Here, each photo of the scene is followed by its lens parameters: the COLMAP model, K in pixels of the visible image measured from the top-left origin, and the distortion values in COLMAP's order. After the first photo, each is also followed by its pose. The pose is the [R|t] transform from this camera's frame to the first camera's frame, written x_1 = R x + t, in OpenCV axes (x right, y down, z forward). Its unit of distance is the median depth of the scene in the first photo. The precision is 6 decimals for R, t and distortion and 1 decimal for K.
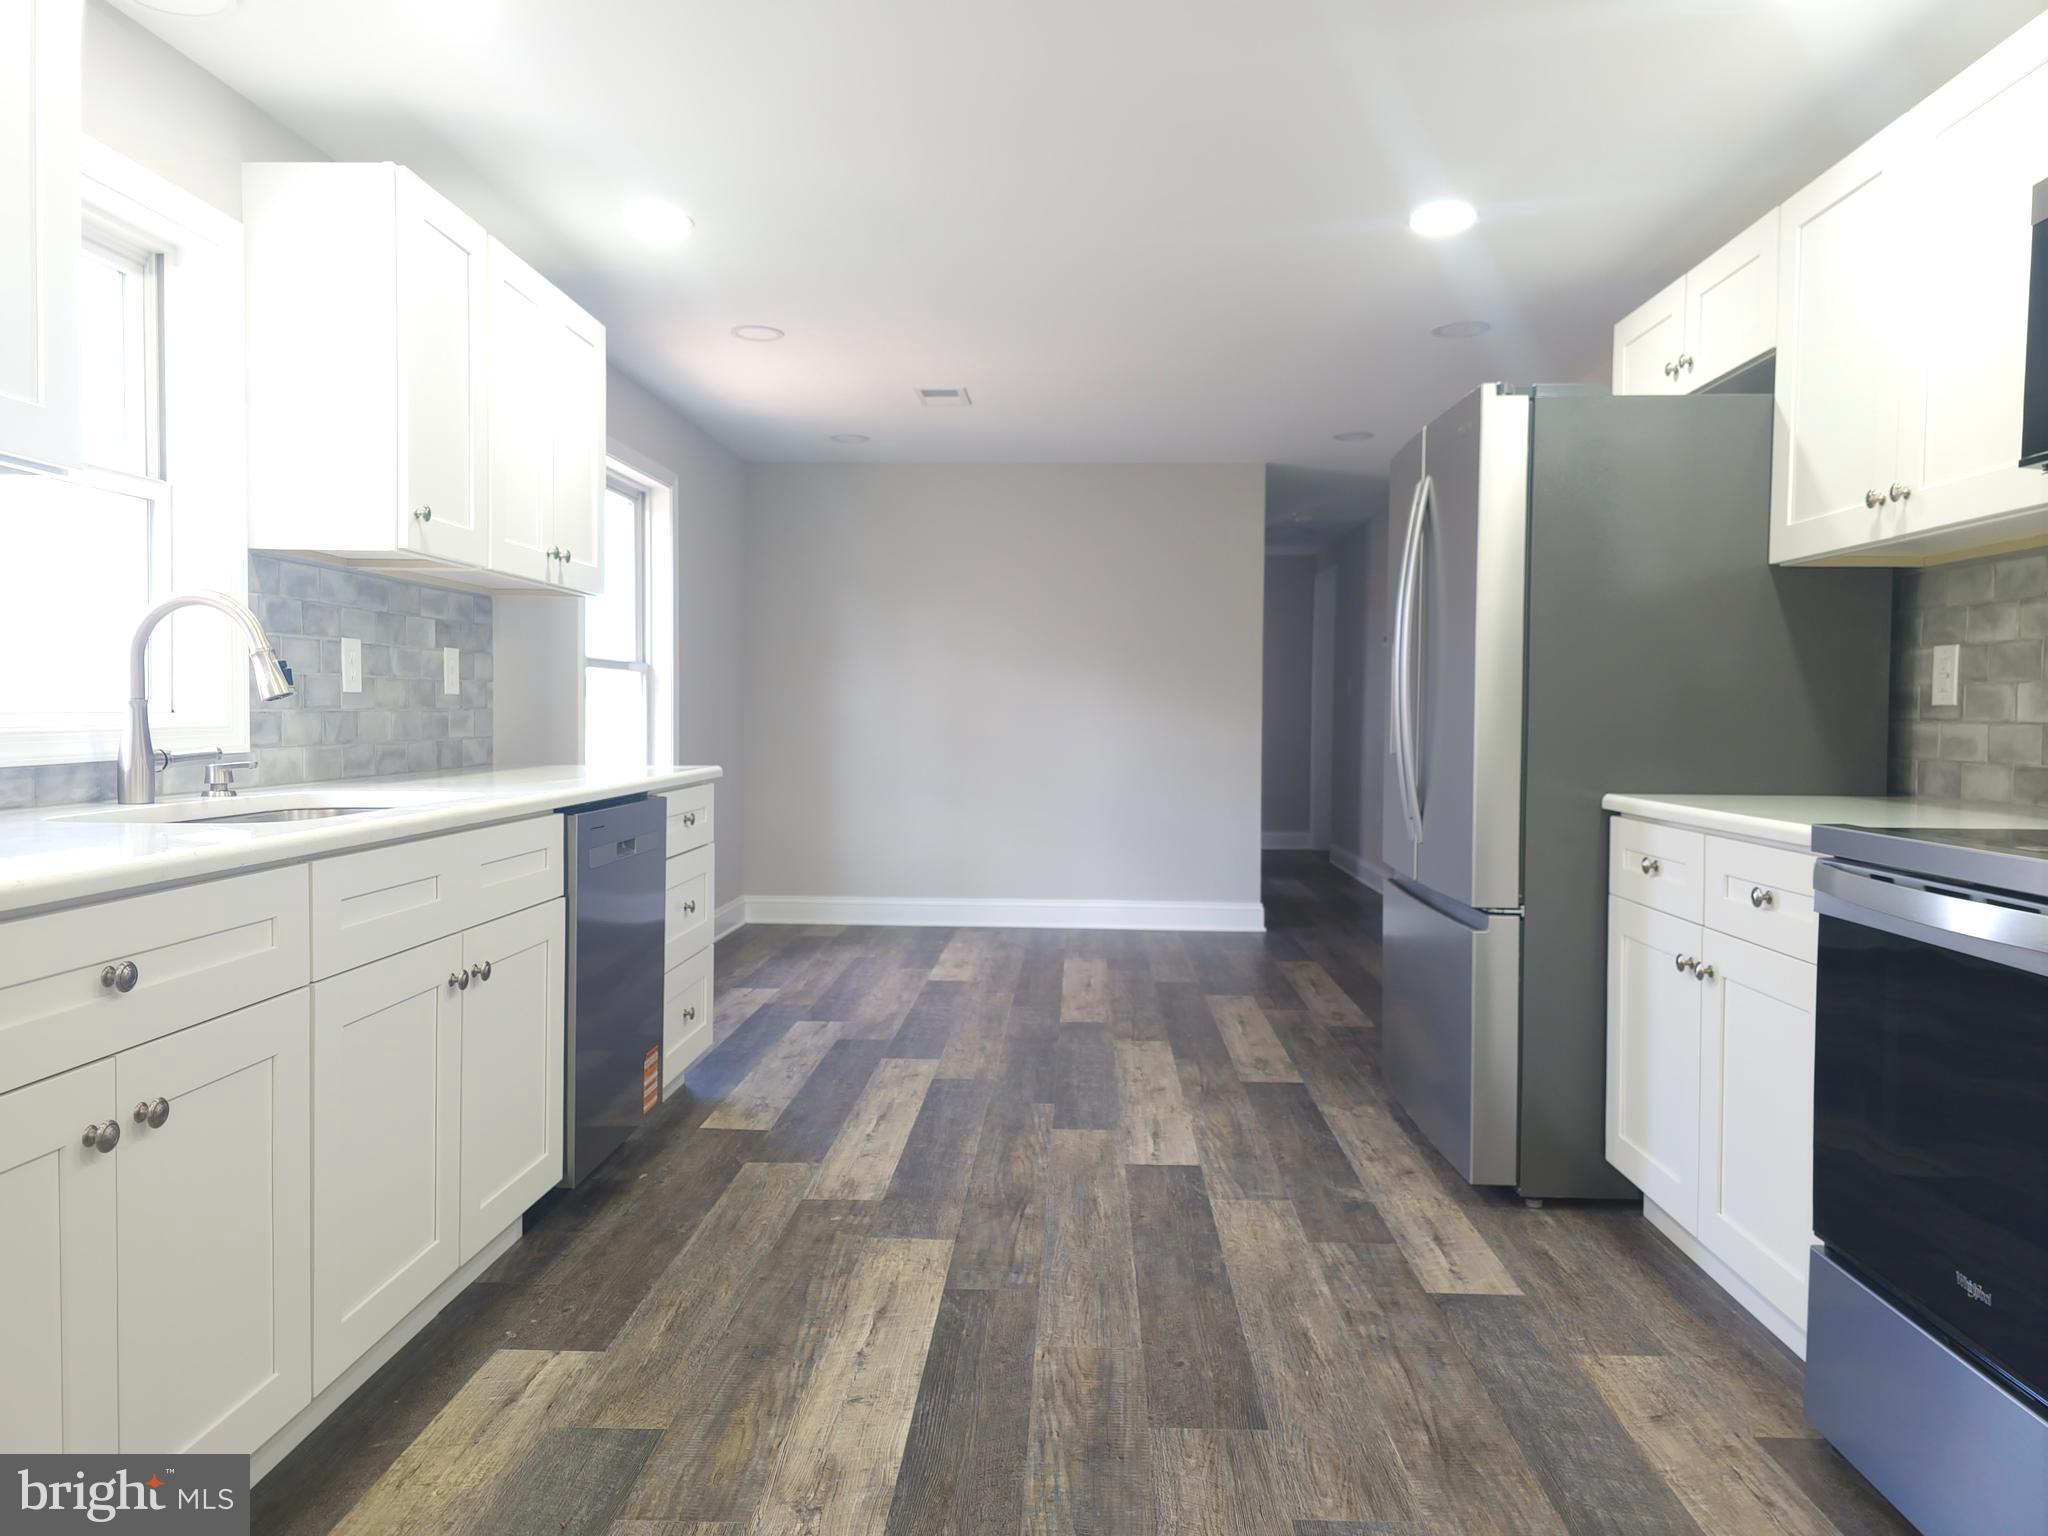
lens RADIAL K [[1363.9, 0, 1024.0], [0, 1363.9, 768.0], [0, 0, 1]] dist [0.065525, -0.051876]
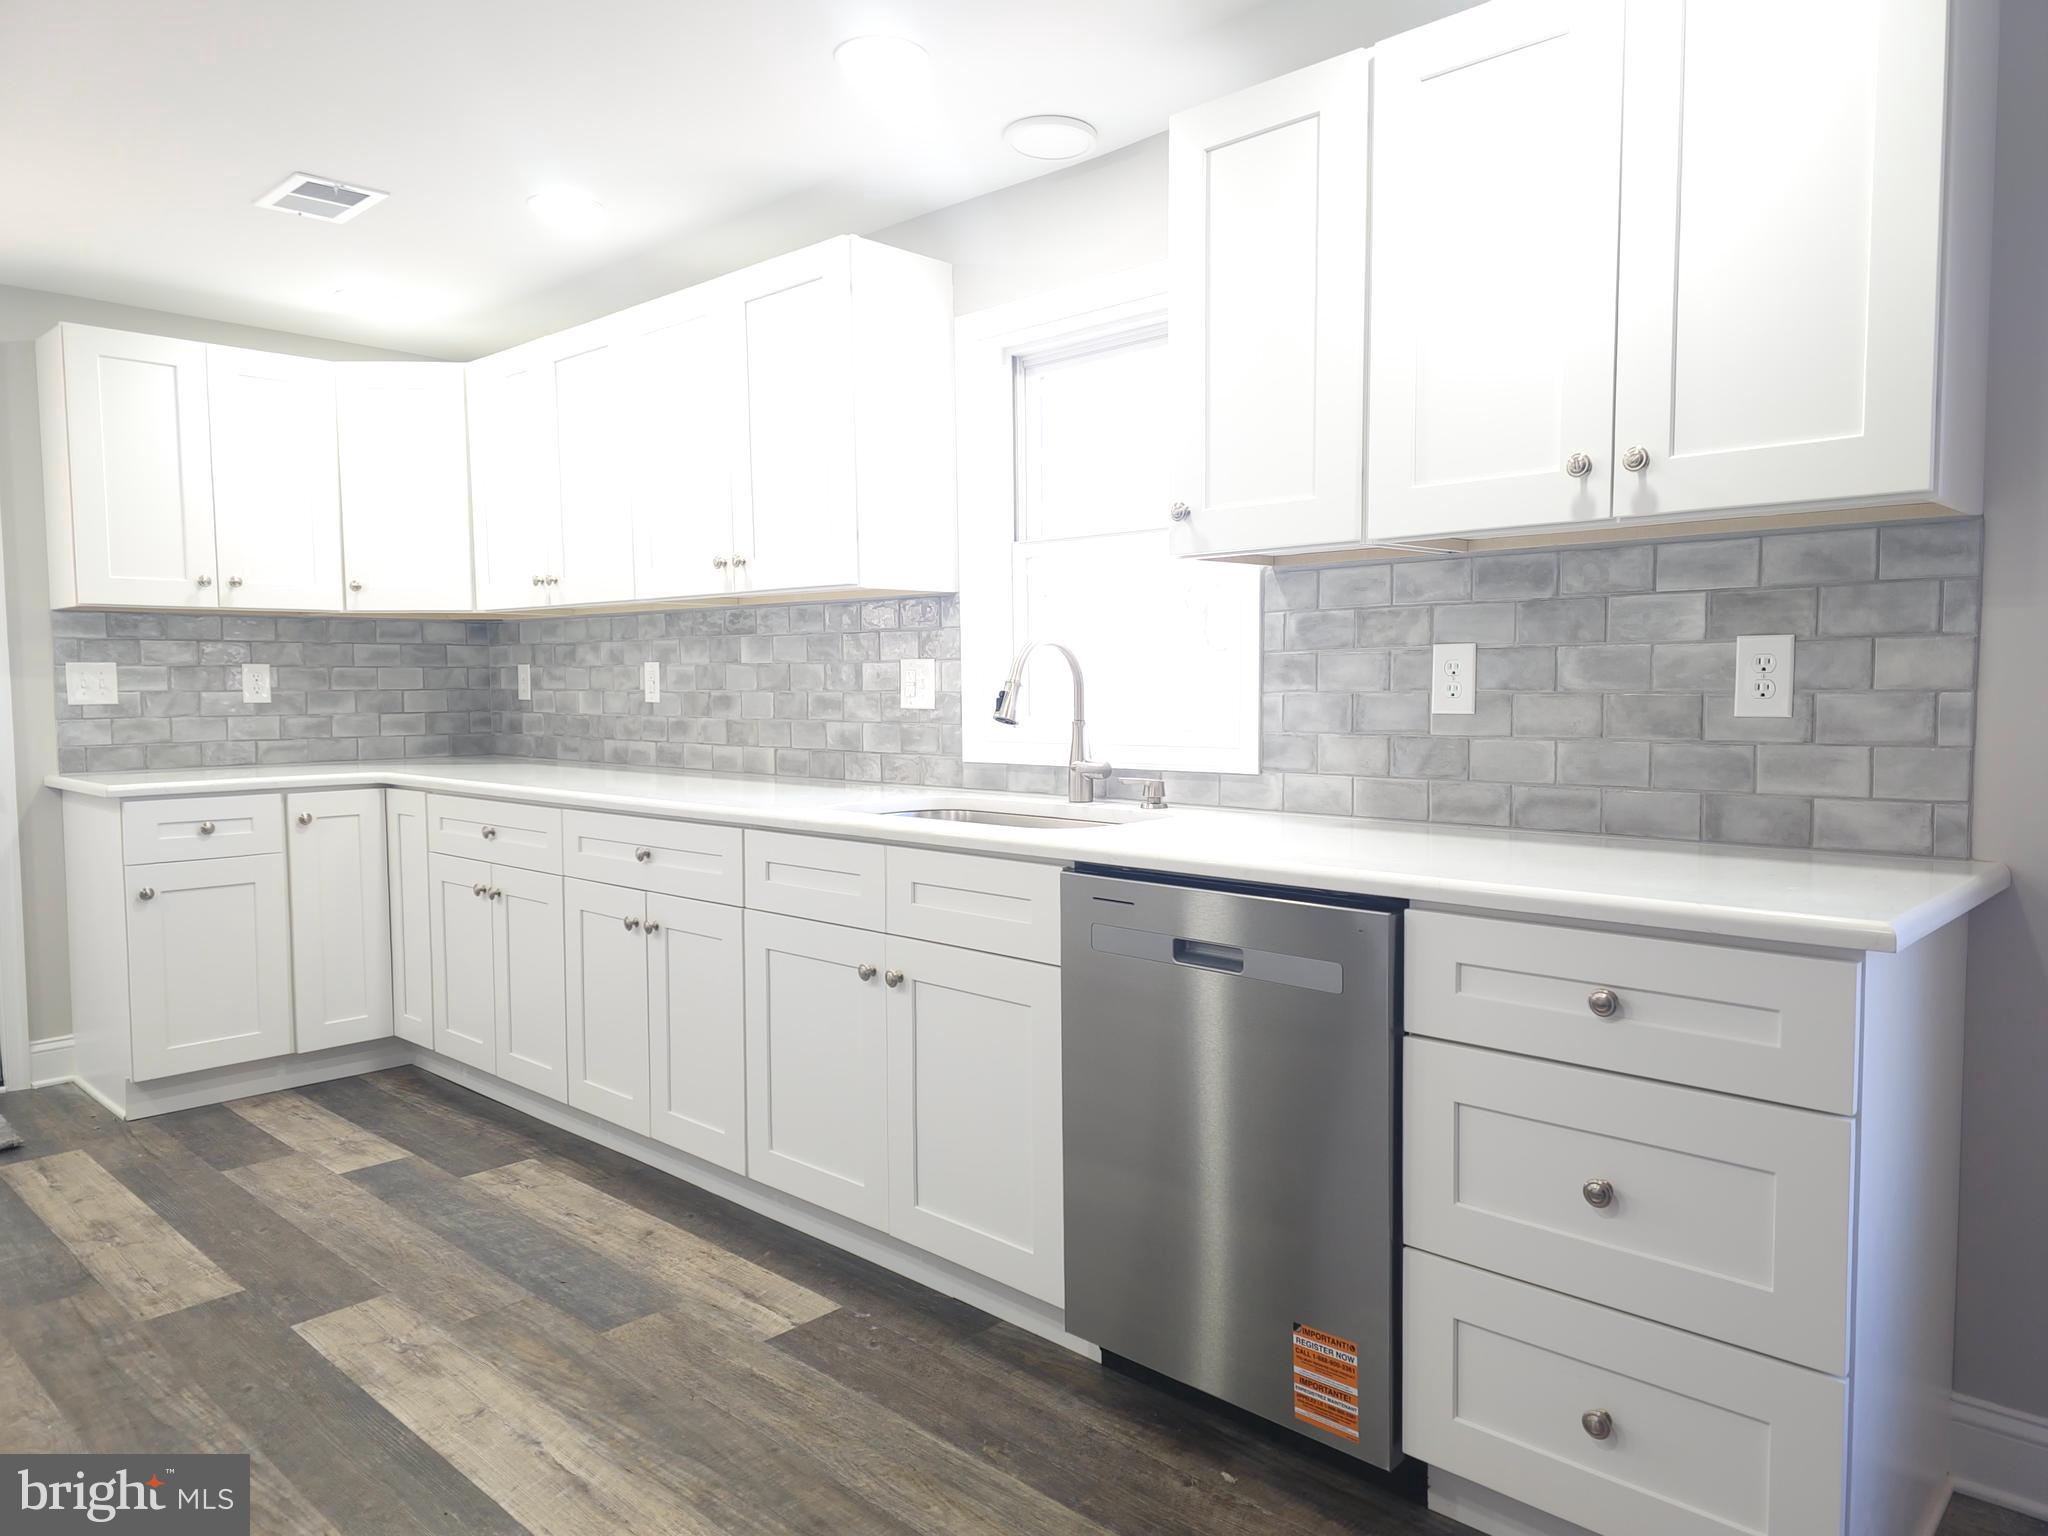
lens RADIAL K [[1363.9, 0, 1024.0], [0, 1363.9, 768.0], [0, 0, 1]] dist [0.065525, -0.051876]
pose [[-0.648689, 0.046373, -0.759640, 0.296697], [-0.031460, 0.995655, 0.087646, -0.097792], [0.760403, 0.080753, -0.644411, 1.517734]]
